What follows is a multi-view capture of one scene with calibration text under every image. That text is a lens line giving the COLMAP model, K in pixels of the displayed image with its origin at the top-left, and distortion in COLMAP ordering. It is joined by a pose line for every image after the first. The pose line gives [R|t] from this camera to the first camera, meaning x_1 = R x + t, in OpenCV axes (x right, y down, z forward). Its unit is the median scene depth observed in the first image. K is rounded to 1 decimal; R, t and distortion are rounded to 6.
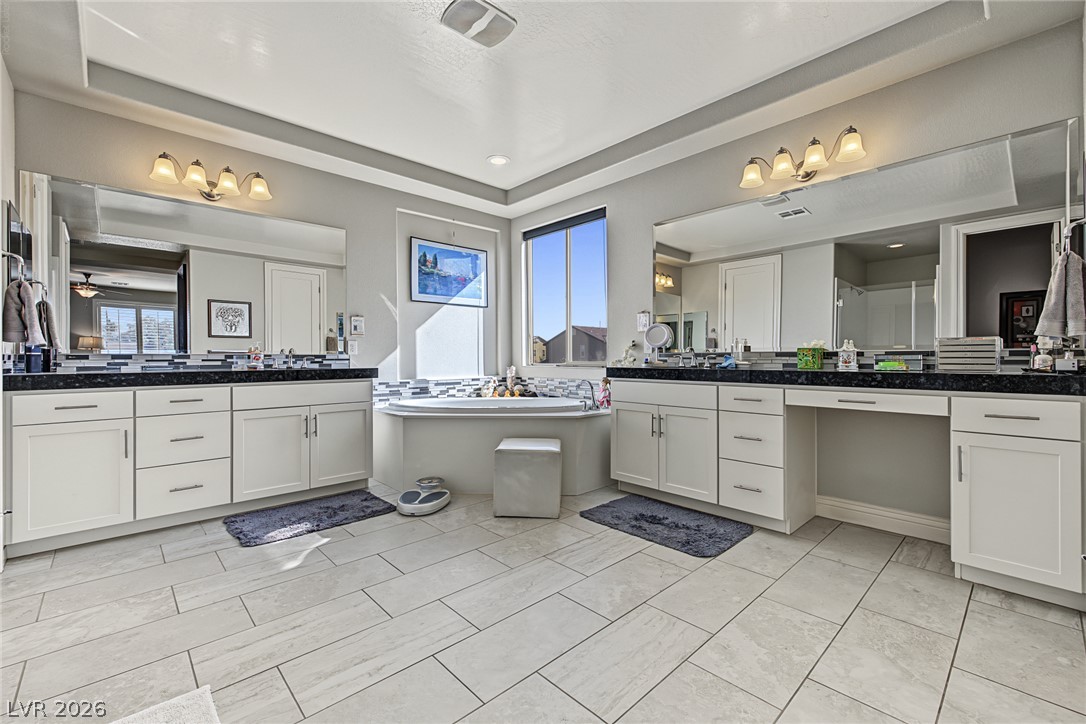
lens RADIAL K [[456.6, 0, 537.7], [0, 456.6, 356.9], [0, 0, 1]] dist [0.002060, 0.000024]
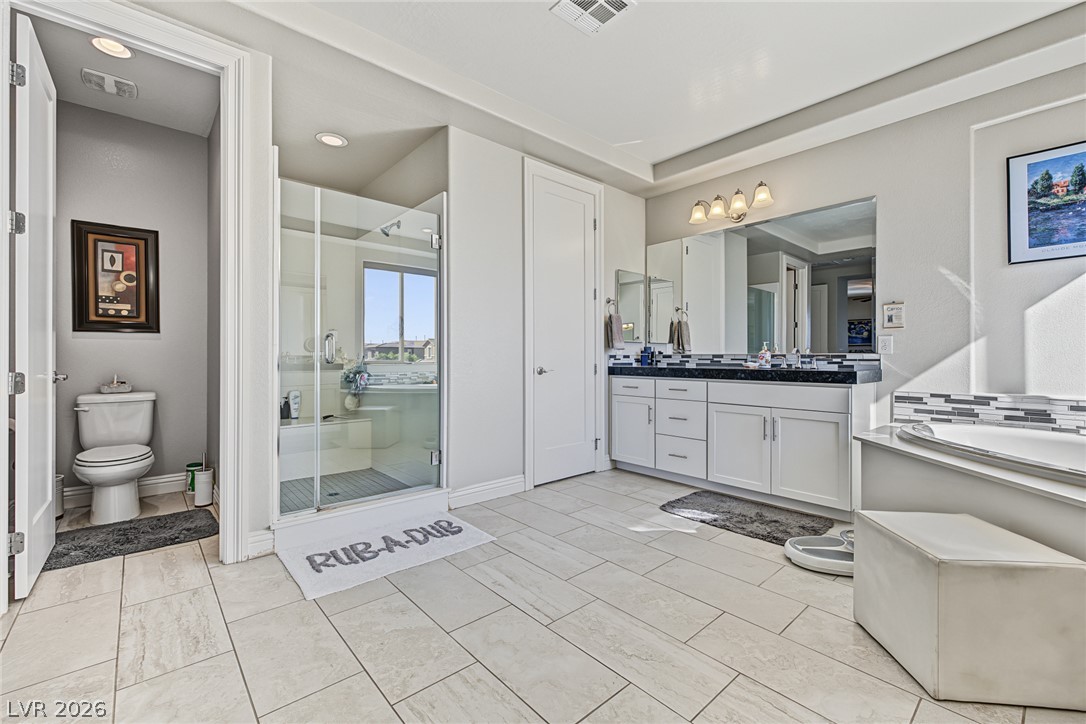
lens RADIAL K [[456.6, 0, 539.6], [0, 456.6, 360.2], [0, 0, 1]] dist [0.002060, 0.000024]
pose [[-0.028225, 0.010204, -0.999549, 0.510026], [-0.000240, 0.999948, 0.010215, -0.002686], [0.999602, 0.000529, -0.028222, 0.582443]]
